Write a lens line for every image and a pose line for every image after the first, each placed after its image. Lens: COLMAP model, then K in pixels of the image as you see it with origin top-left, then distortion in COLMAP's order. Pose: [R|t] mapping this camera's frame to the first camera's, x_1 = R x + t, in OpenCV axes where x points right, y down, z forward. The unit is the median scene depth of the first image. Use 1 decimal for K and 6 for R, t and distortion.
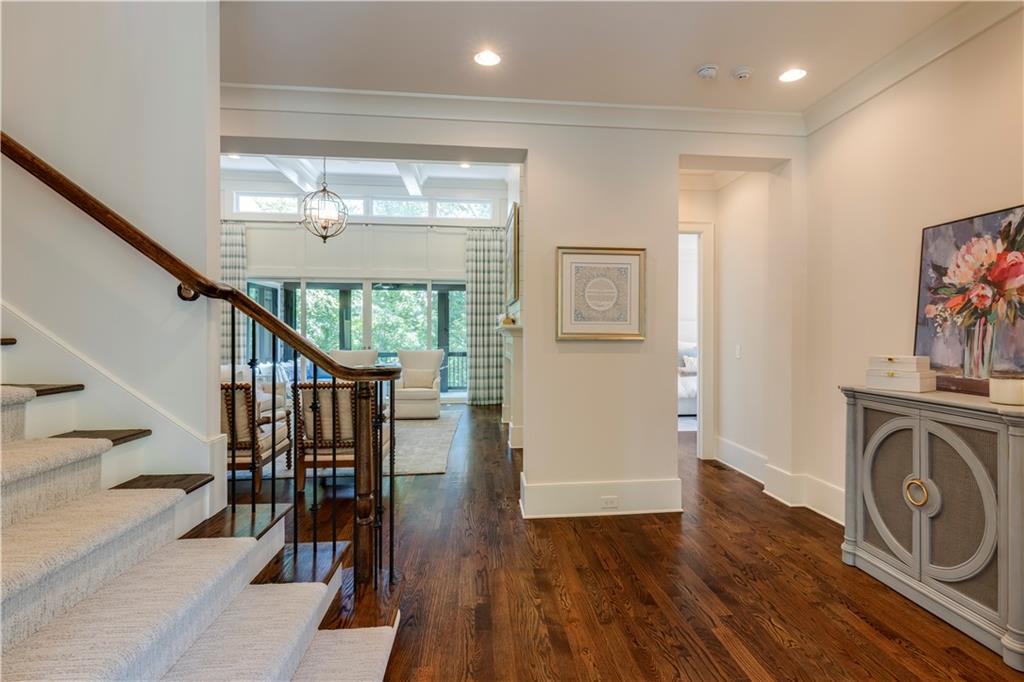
lens RADIAL K [[453.1, 0, 516.7], [0, 453.1, 340.3], [0, 0, 1]] dist [-0.000762, -0.000117]
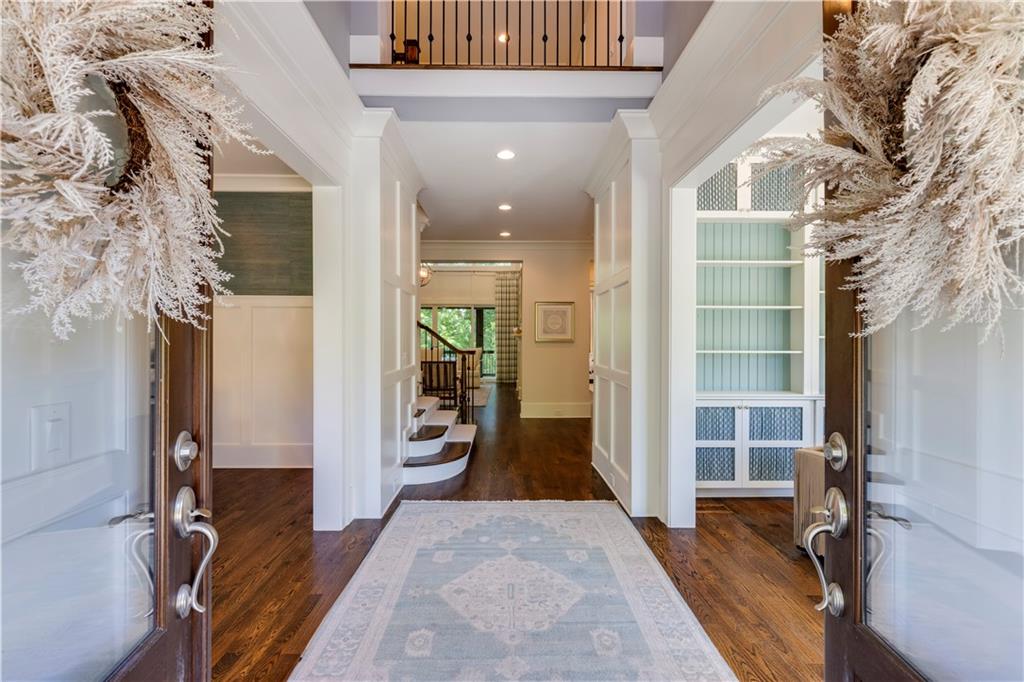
lens RADIAL K [[453.1, 0, 513.8], [0, 453.1, 343.2], [0, 0, 1]] dist [-0.000762, -0.000117]
pose [[0.998056, 0.001199, -0.062314, 0.053954], [-0.001292, 0.999998, -0.001450, 0.004396], [0.062312, 0.001527, 0.998056, -0.596628]]
